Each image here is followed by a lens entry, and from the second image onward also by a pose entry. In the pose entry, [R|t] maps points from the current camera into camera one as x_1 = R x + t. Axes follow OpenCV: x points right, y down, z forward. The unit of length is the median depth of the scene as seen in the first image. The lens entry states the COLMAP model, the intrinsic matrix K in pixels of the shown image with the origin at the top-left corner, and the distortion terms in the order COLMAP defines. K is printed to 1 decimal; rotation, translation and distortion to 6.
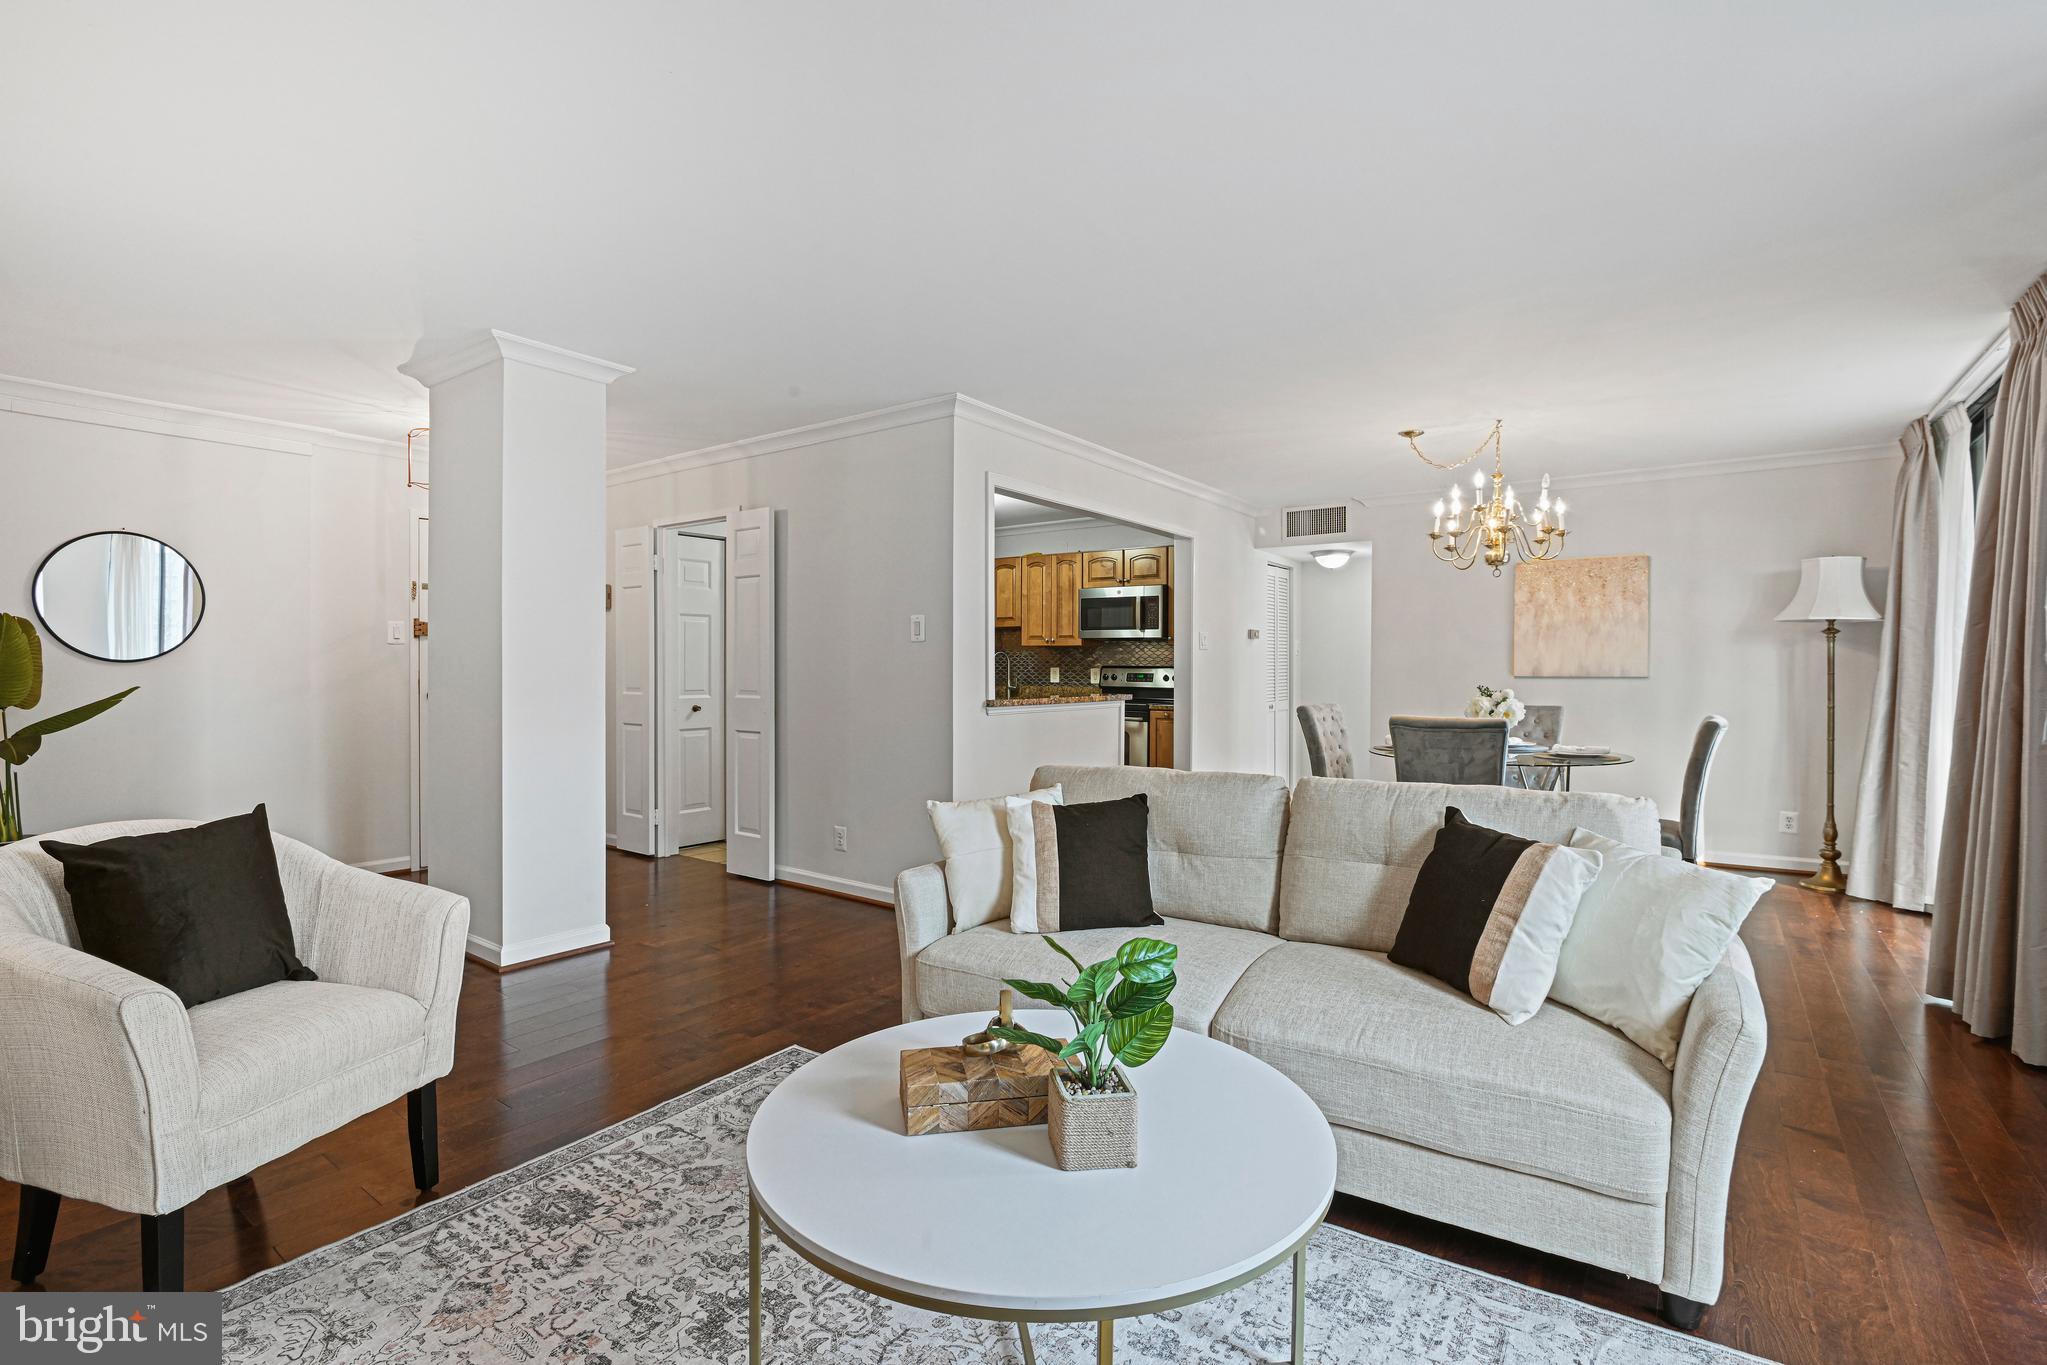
lens RADIAL K [[973.6, 0, 1039.6], [0, 973.6, 681.3], [0, 0, 1]] dist [-0.015310, -0.002189]
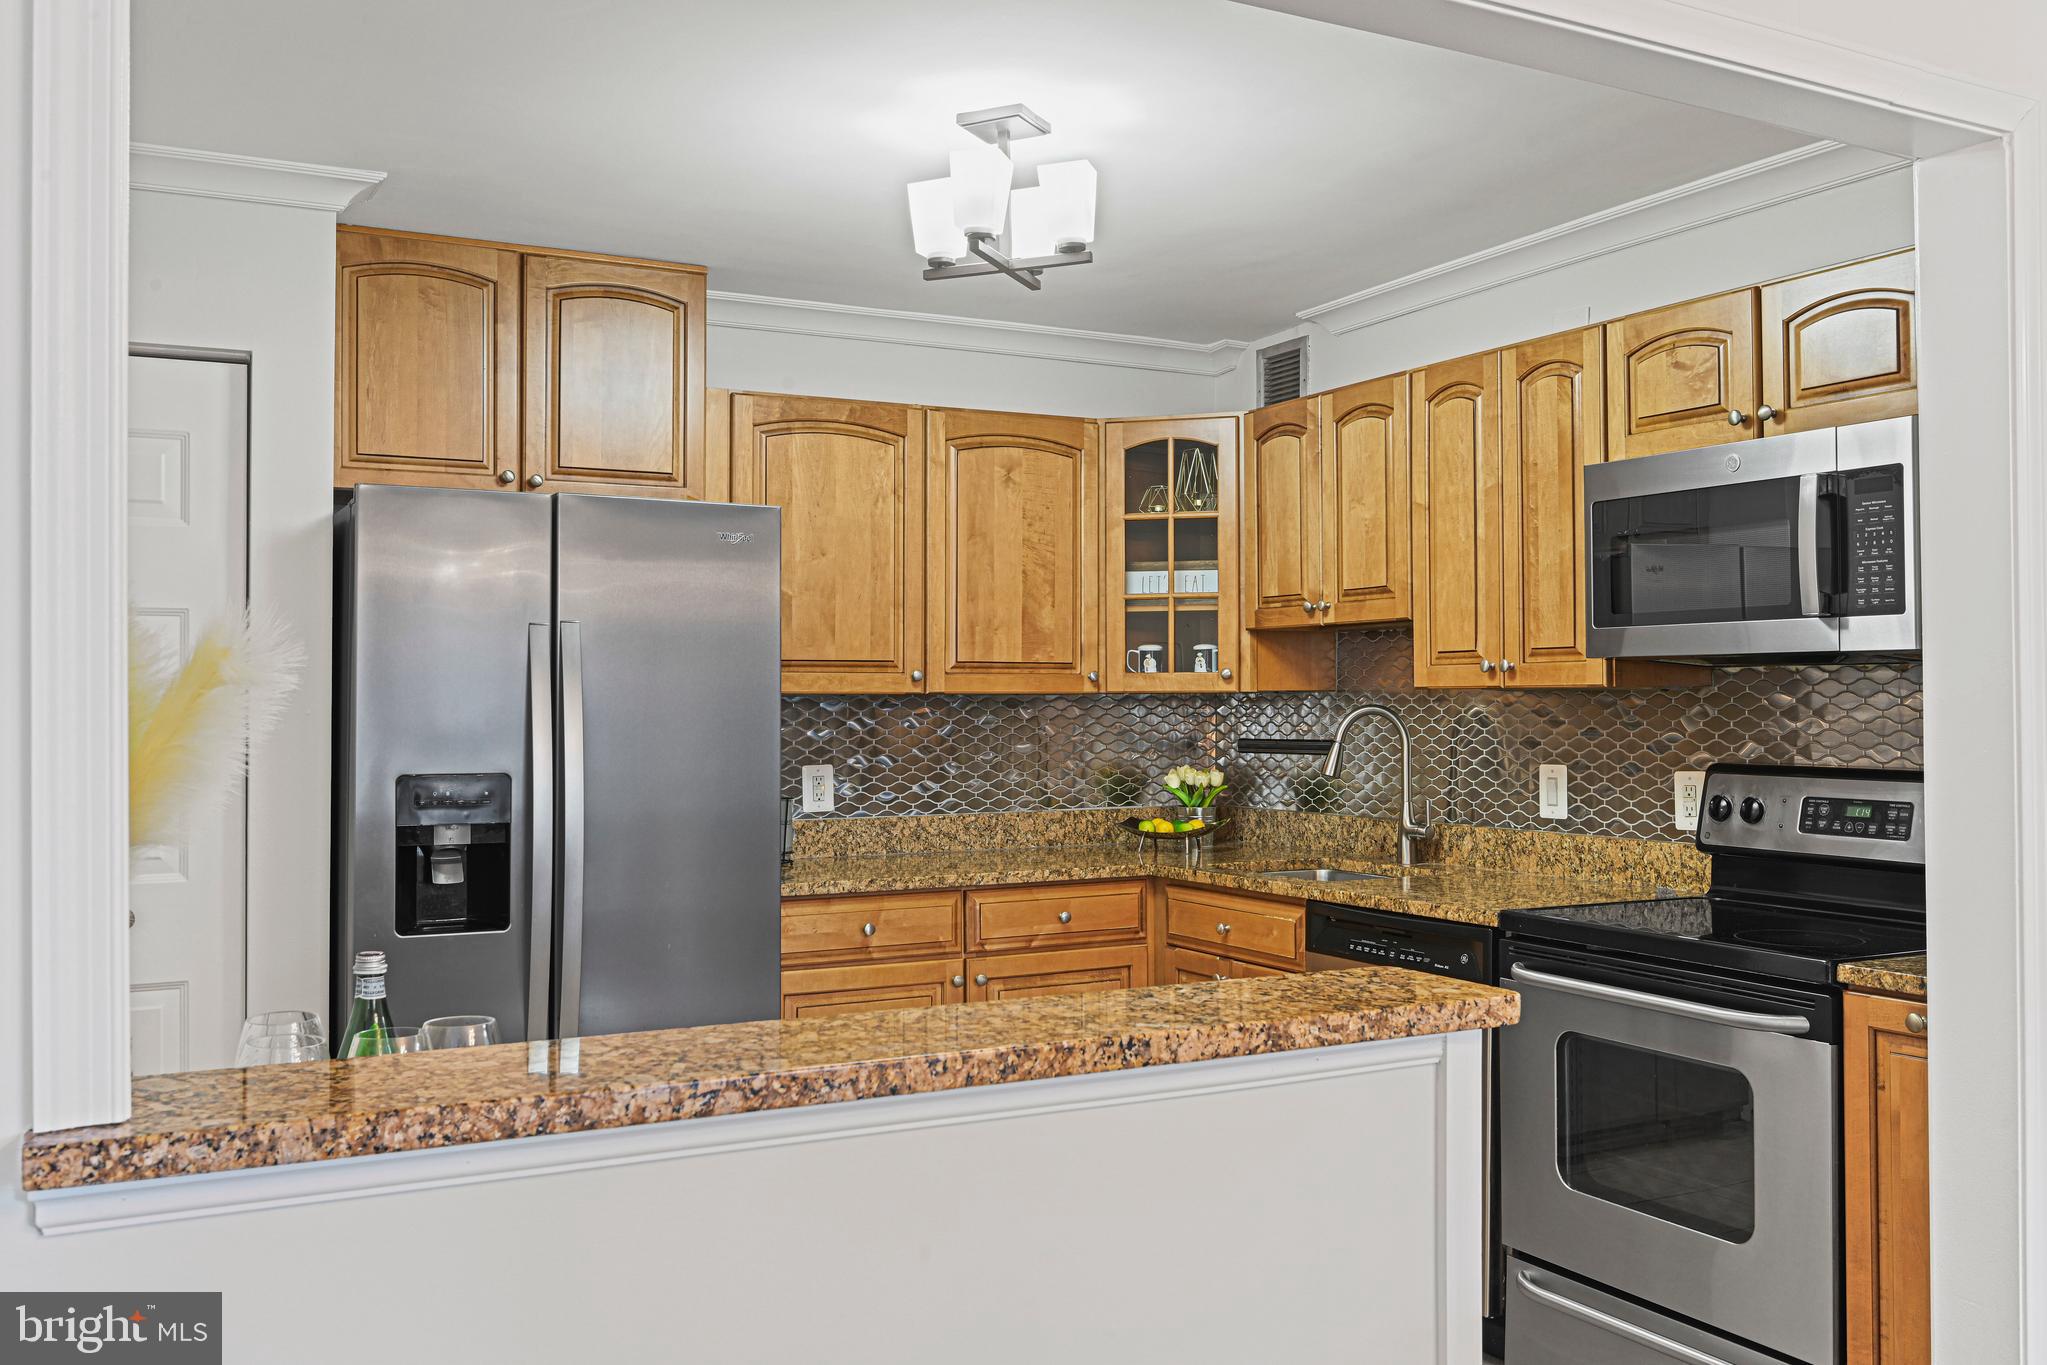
lens RADIAL K [[1798.7, 0, 1021.6], [0, 1798.7, 672.1], [0, 0, 1]] dist [-0.000966, 0.002115]
pose [[0.890850, -0.015326, -0.454038, 0.149558], [0.000062, 0.999435, -0.033615, -0.030438], [0.454297, 0.029918, 0.890348, 0.629422]]
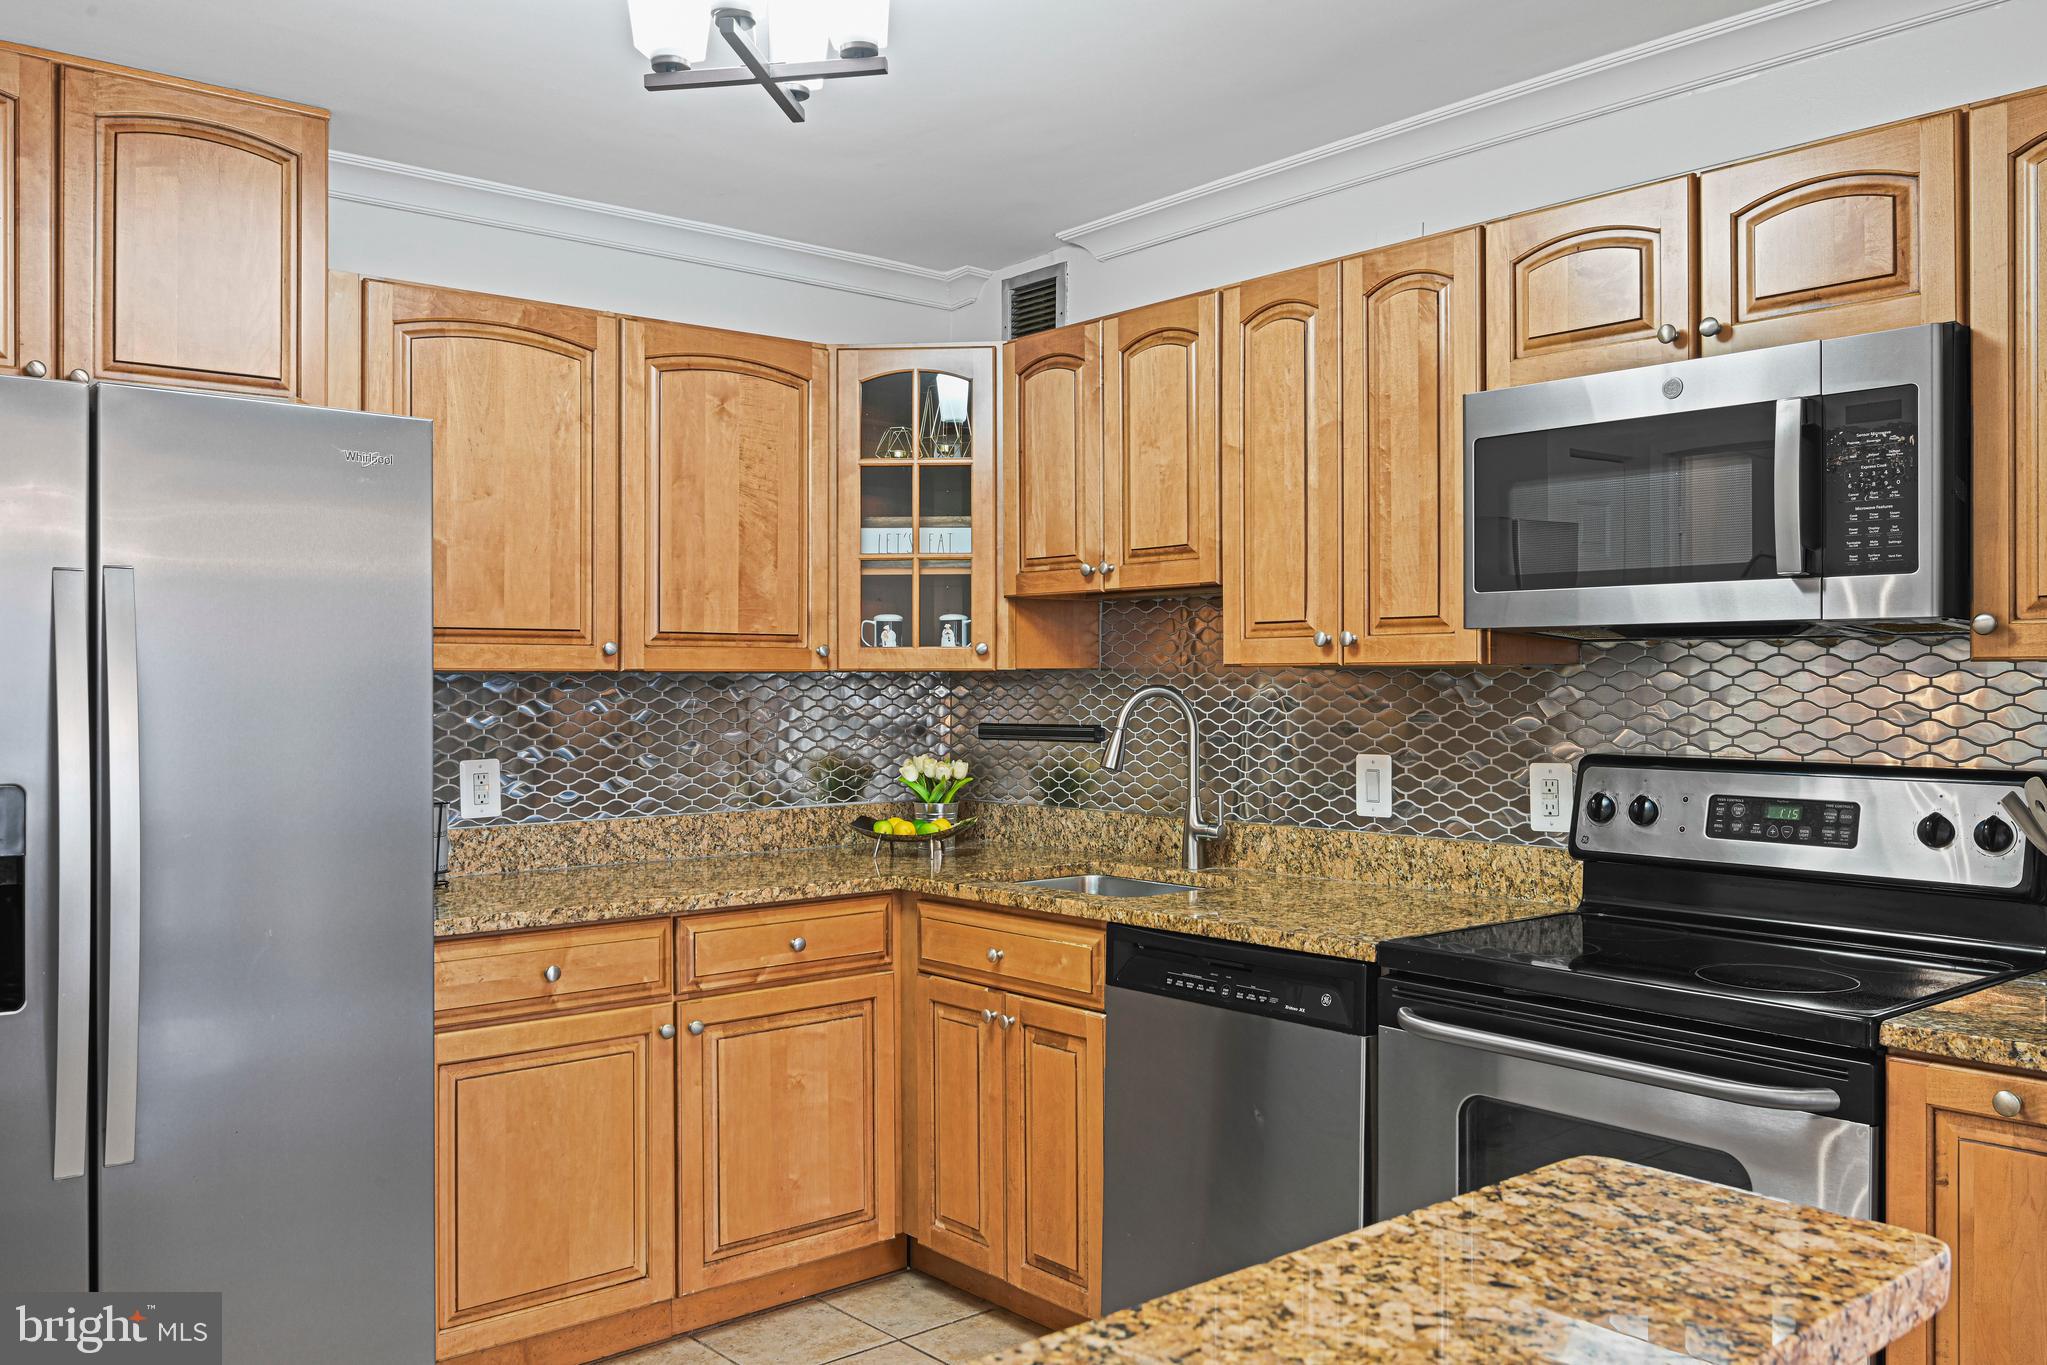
lens RADIAL K [[1653.6, 0, 1026.1], [0, 1653.6, 688.3], [0, 0, 1]] dist [0.001072, -0.017912]
pose [[0.967363, -0.005814, -0.253330, 0.047488], [0.002769, 0.999920, -0.012375, -0.033563], [0.253381, 0.011270, 0.967301, 0.773792]]
